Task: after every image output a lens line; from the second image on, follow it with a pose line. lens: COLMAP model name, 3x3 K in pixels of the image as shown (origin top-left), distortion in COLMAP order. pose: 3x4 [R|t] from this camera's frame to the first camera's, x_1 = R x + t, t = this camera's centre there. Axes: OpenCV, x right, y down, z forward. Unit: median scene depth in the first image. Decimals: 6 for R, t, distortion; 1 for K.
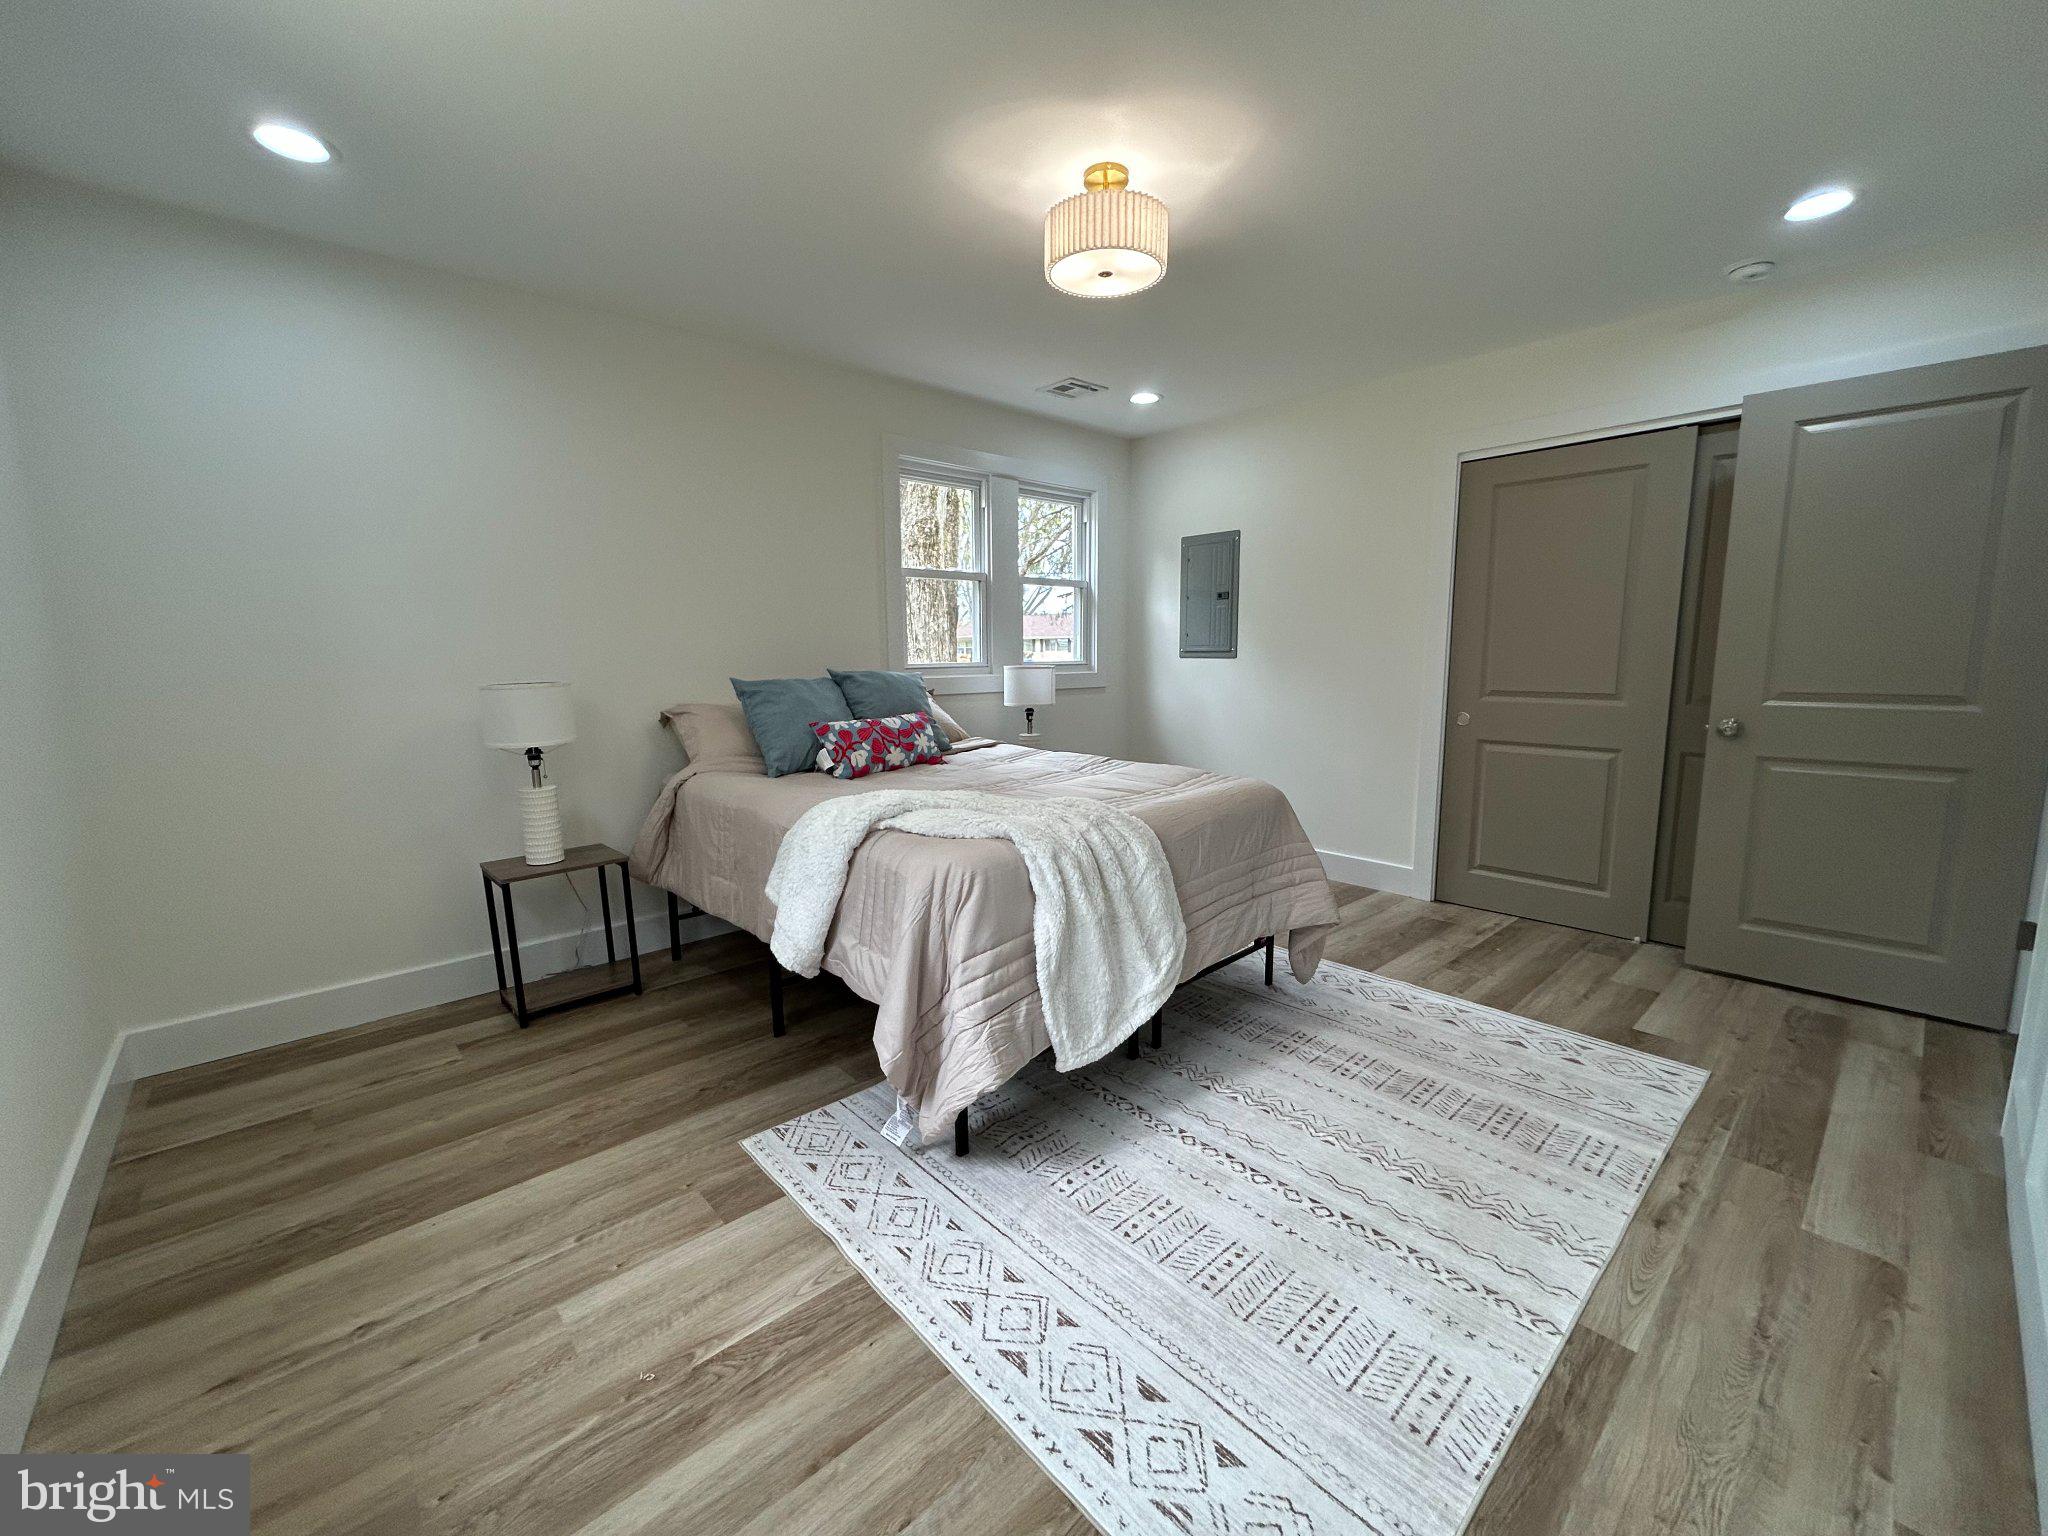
lens RADIAL K [[825.6, 0, 1024.6], [0, 825.6, 771.1], [0, 0, 1]] dist [-0.005742, 0.002066]
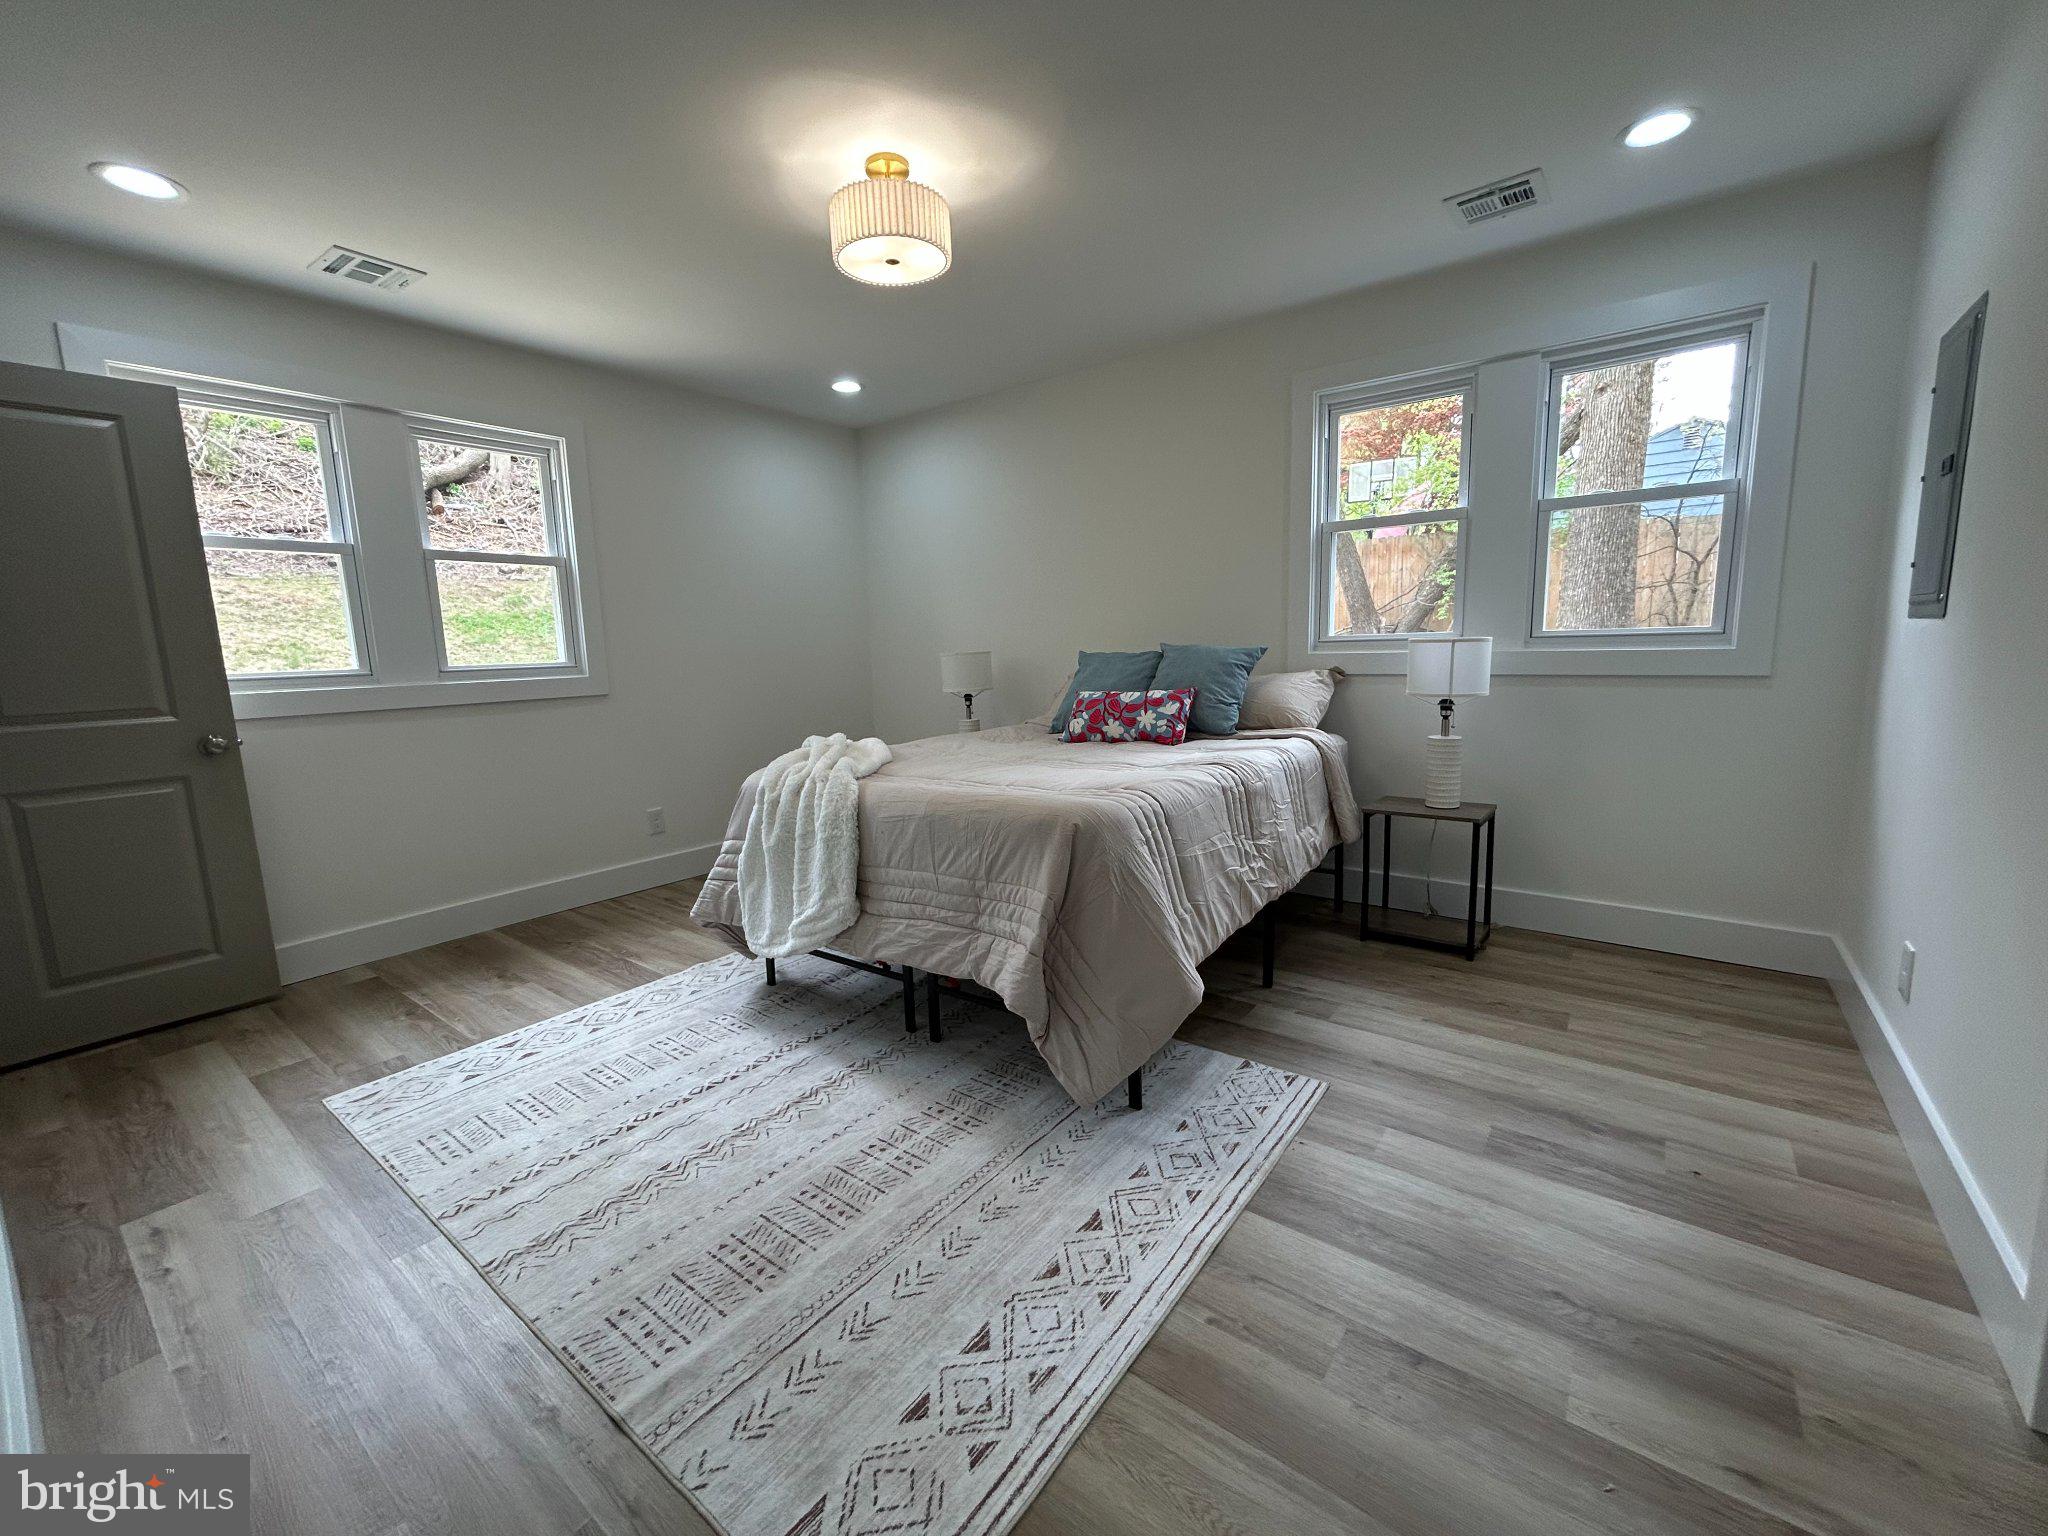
lens RADIAL K [[825.6, 0, 1023.3], [0, 825.6, 771.7], [0, 0, 1]] dist [-0.005742, 0.002066]
pose [[0.182201, 0.156806, -0.970677, 1.115561], [-0.114170, 0.983898, 0.137511, -0.126186], [0.976610, 0.085768, 0.197170, 0.920608]]
